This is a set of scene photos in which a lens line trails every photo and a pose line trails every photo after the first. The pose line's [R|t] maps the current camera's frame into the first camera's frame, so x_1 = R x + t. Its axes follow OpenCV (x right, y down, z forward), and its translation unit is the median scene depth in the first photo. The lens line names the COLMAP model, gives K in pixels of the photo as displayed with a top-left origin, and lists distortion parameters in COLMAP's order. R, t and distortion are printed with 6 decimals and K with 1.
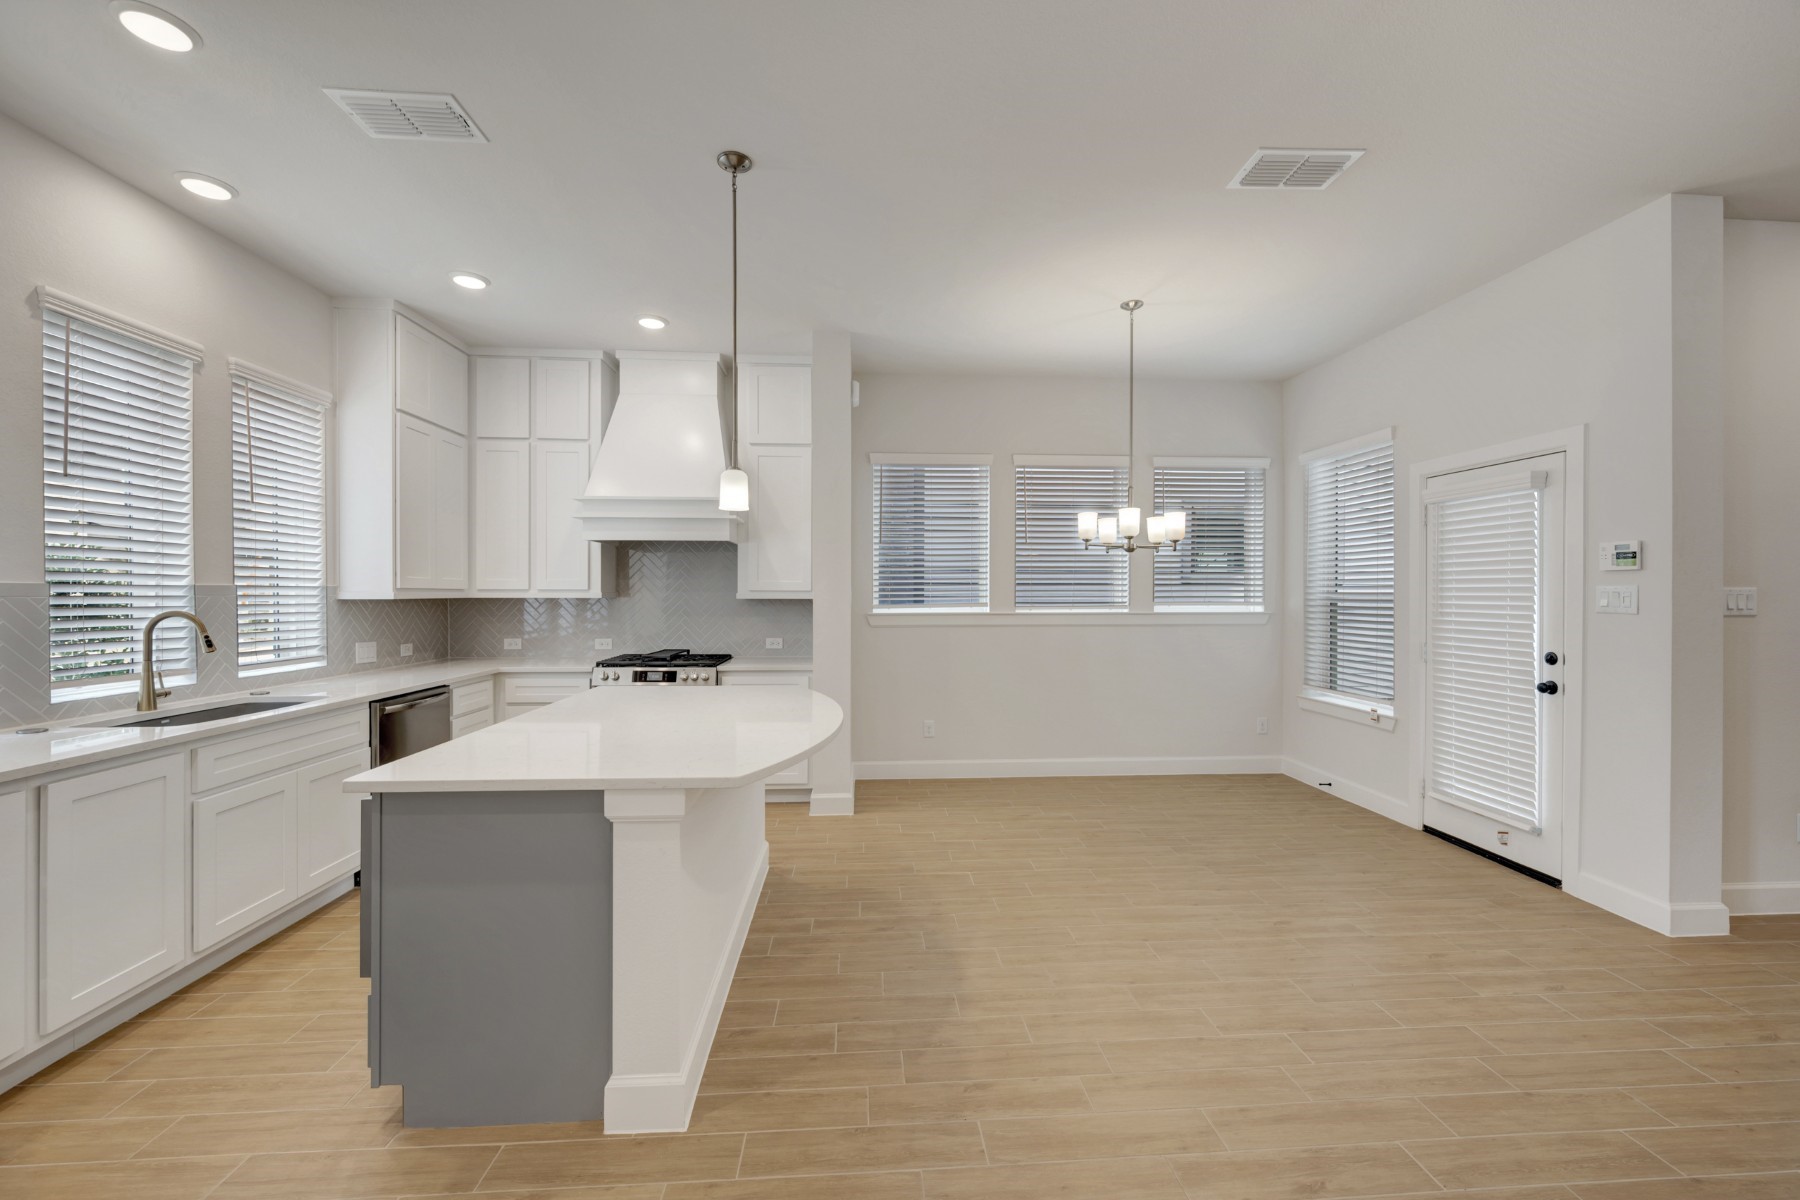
lens RADIAL K [[715.9, 0, 900.0], [0, 715.9, 600.0], [0, 0, 1]] dist [-0.002364, -0.000202]
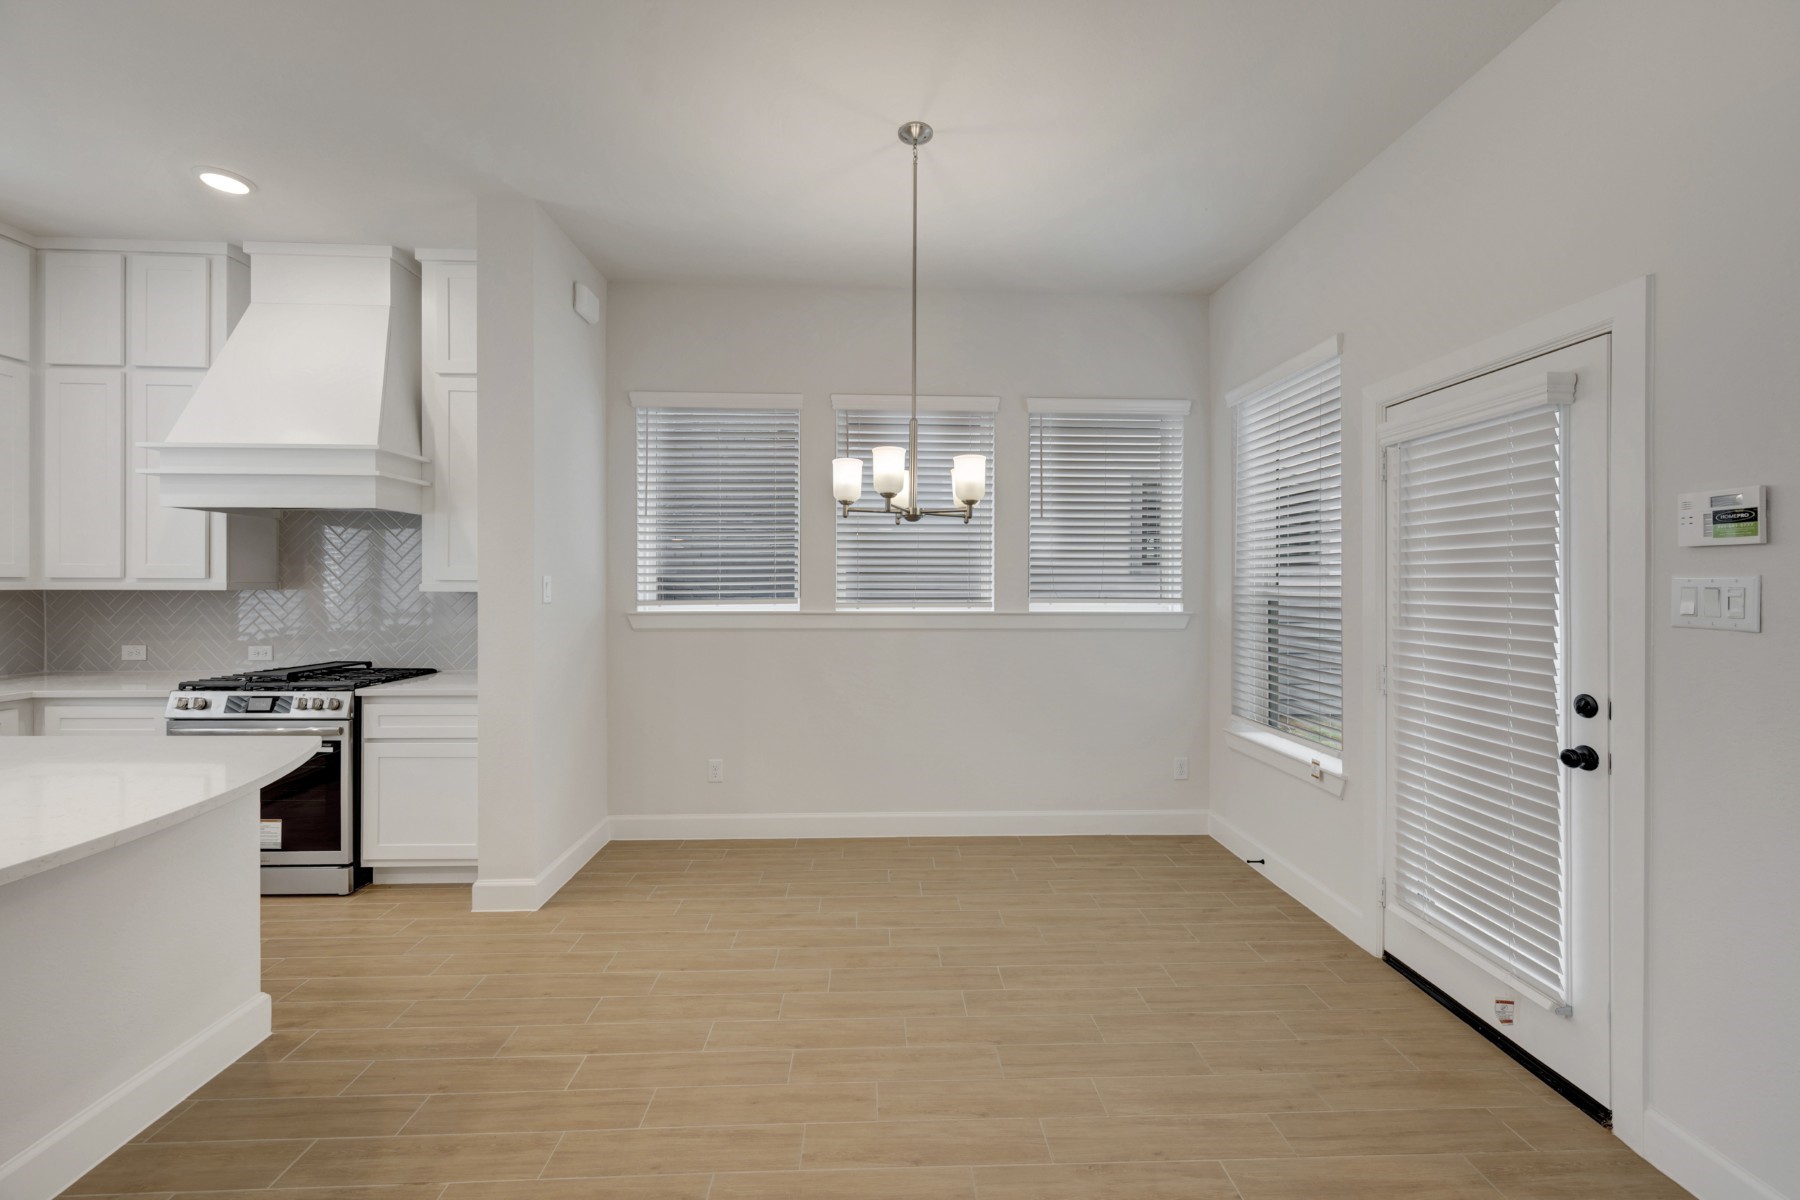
lens RADIAL K [[716.1, 0, 907.3], [0, 716.1, 584.3], [0, 0, 1]] dist [-0.000285, -0.000210]
pose [[0.999746, 0.003369, -0.022298, 0.339110], [-0.003572, 0.999953, -0.009064, -0.005289], [0.022266, 0.009141, 0.999710, 0.369102]]
